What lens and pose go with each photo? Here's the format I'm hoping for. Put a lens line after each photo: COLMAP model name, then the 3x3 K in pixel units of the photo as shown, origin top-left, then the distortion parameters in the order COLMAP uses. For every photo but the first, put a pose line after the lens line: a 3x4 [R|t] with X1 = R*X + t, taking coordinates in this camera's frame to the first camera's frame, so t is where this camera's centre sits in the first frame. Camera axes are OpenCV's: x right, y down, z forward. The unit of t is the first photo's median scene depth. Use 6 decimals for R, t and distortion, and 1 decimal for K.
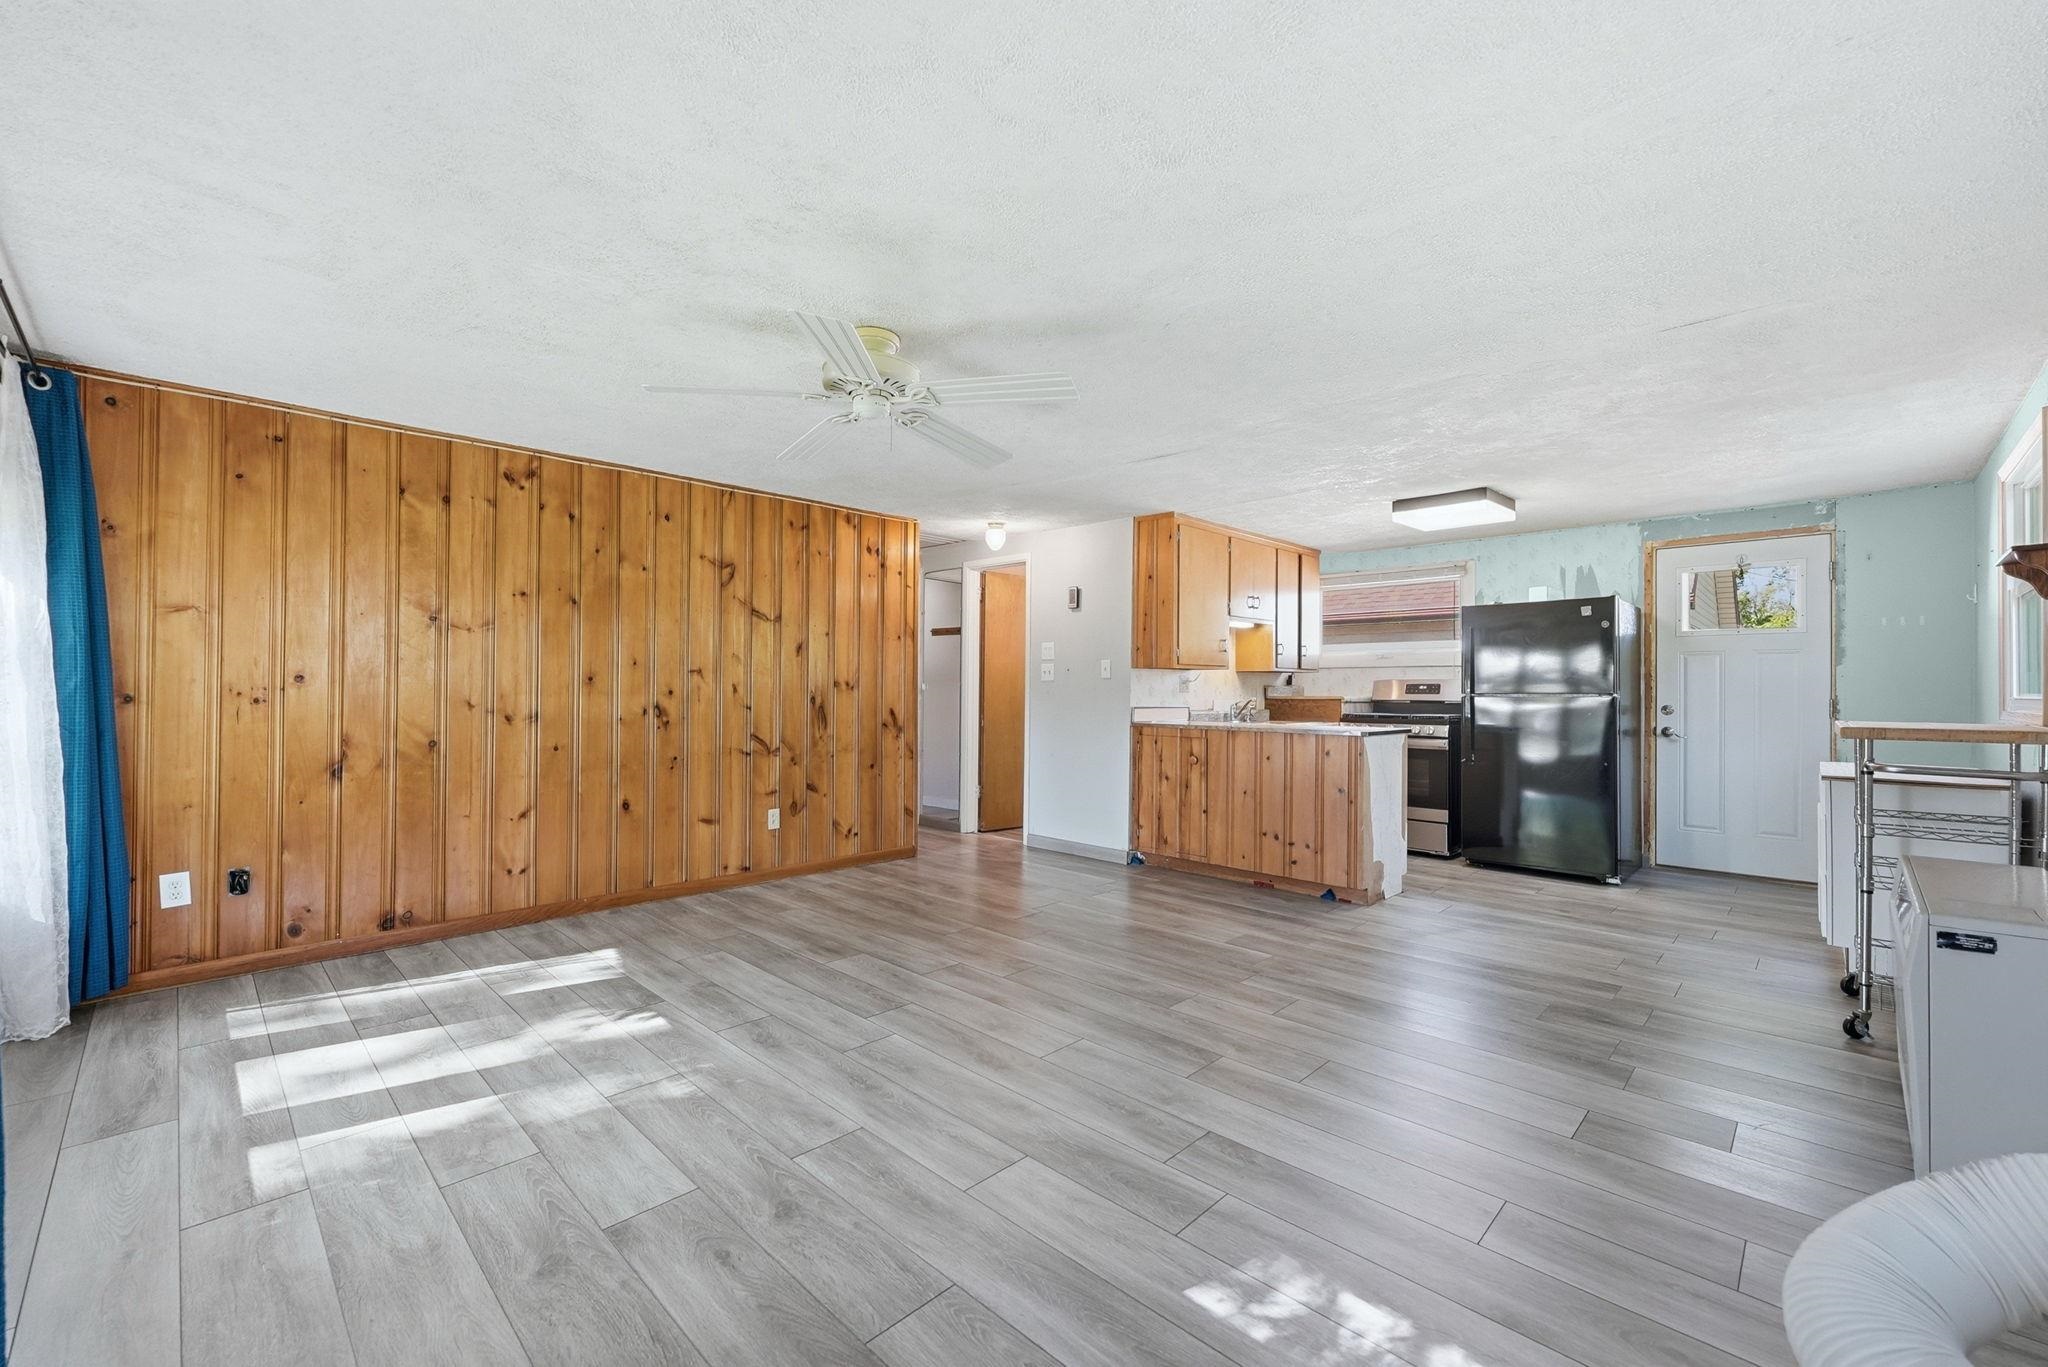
lens RADIAL K [[830.6, 0, 1012.5], [0, 830.6, 689.2], [0, 0, 1]] dist [-0.000179, -0.000492]
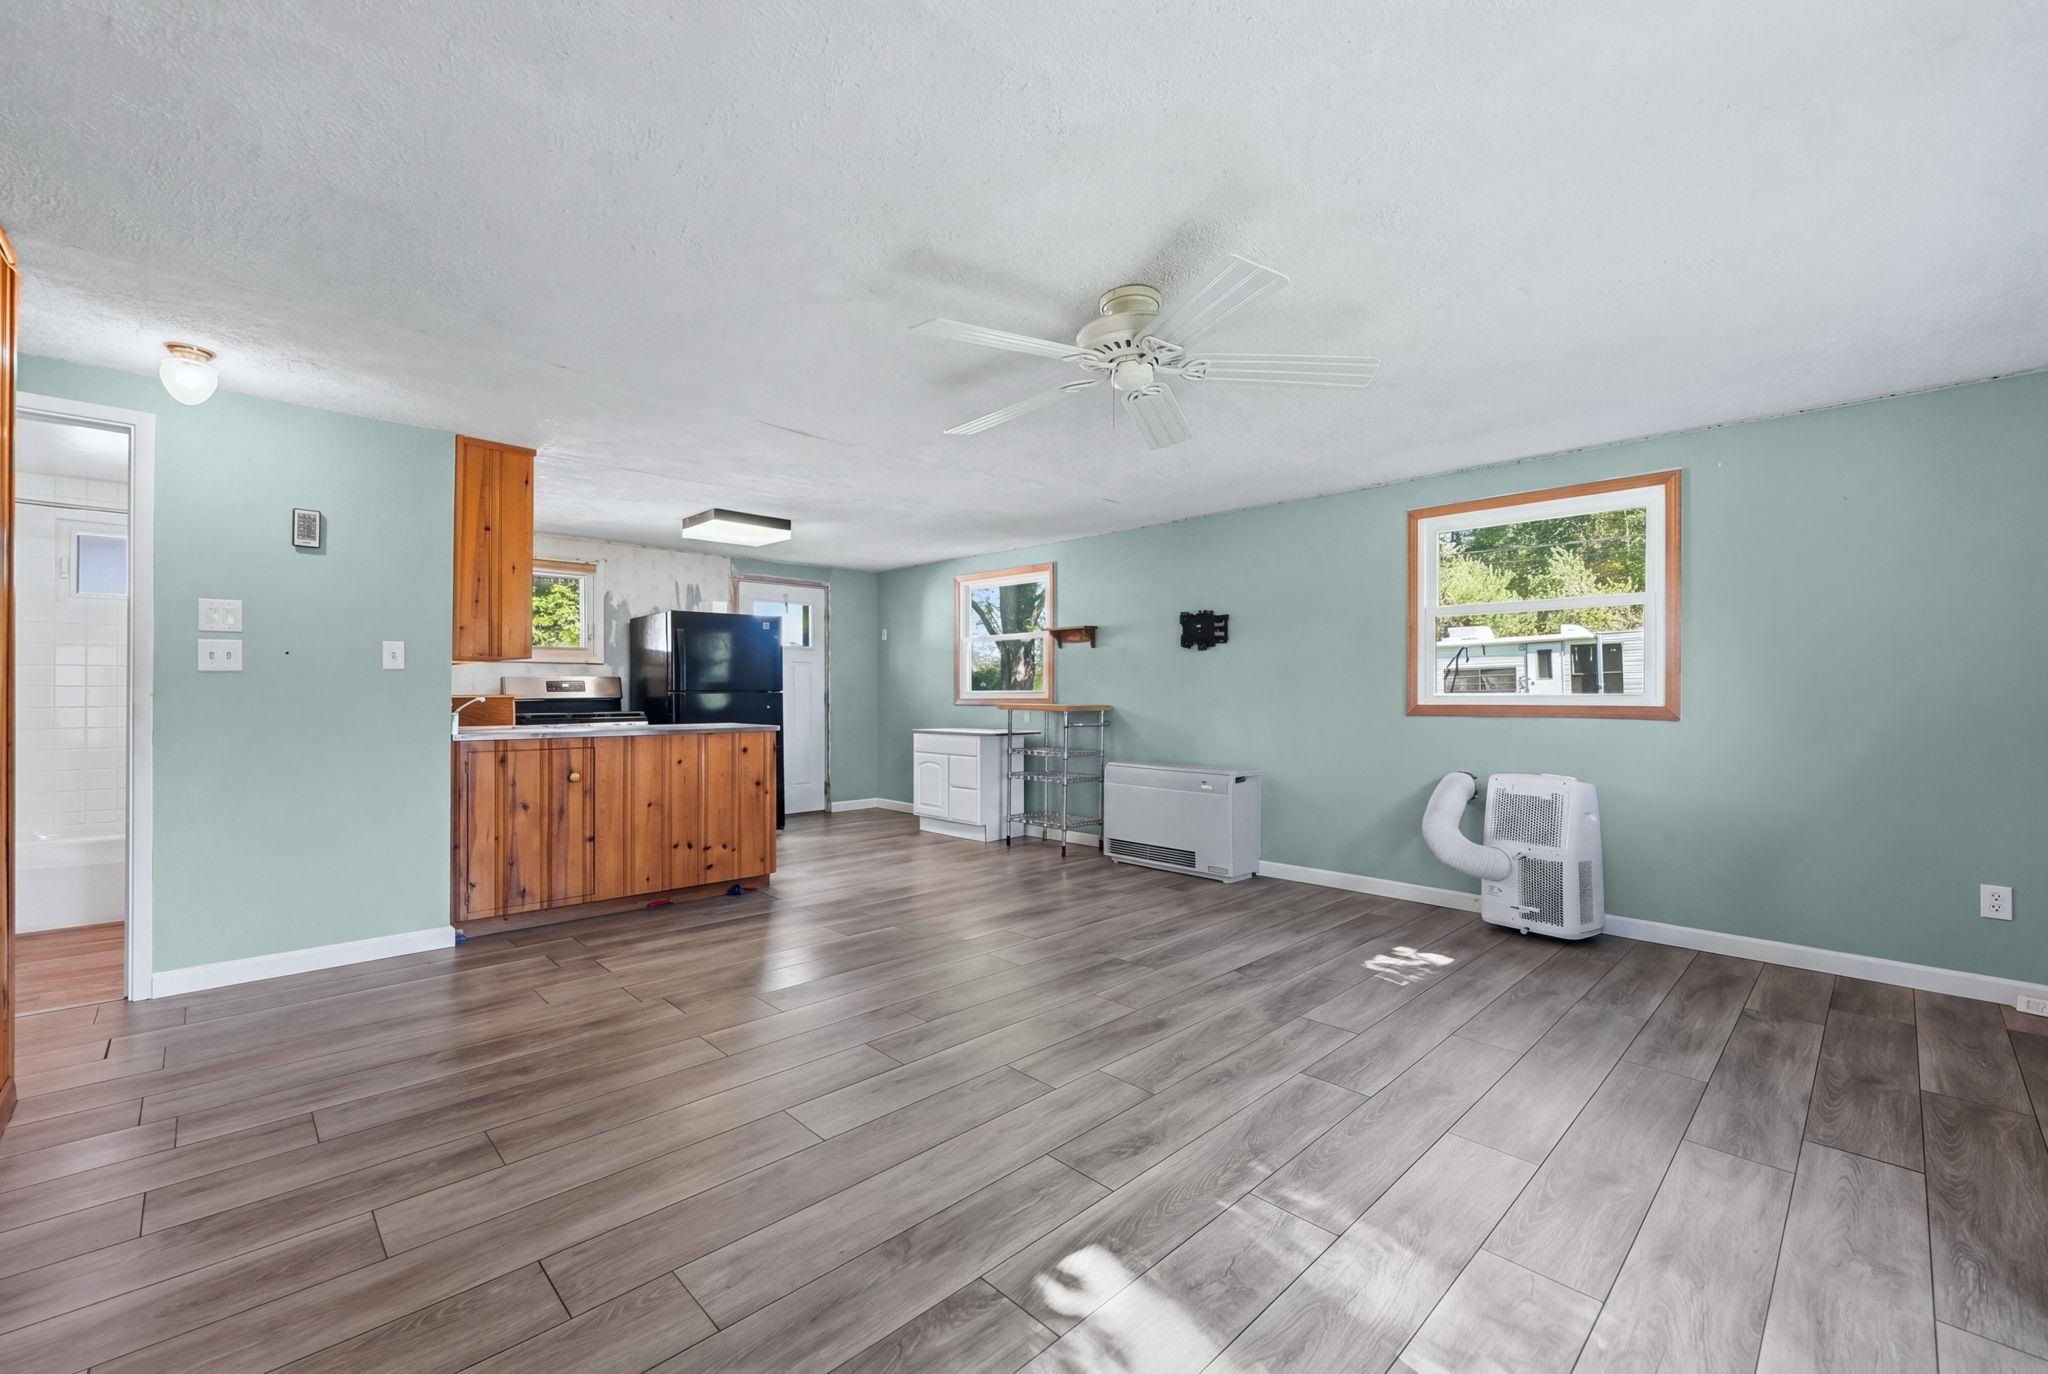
lens RADIAL K [[825.2, 0, 996.5], [0, 825.2, 690.8], [0, 0, 1]] dist [0.002400, -0.000524]
pose [[0.045310, -0.005241, 0.998959, -0.929288], [-0.002749, 0.999982, 0.005371, -0.004492], [-0.998969, -0.002989, 0.045295, 0.950165]]
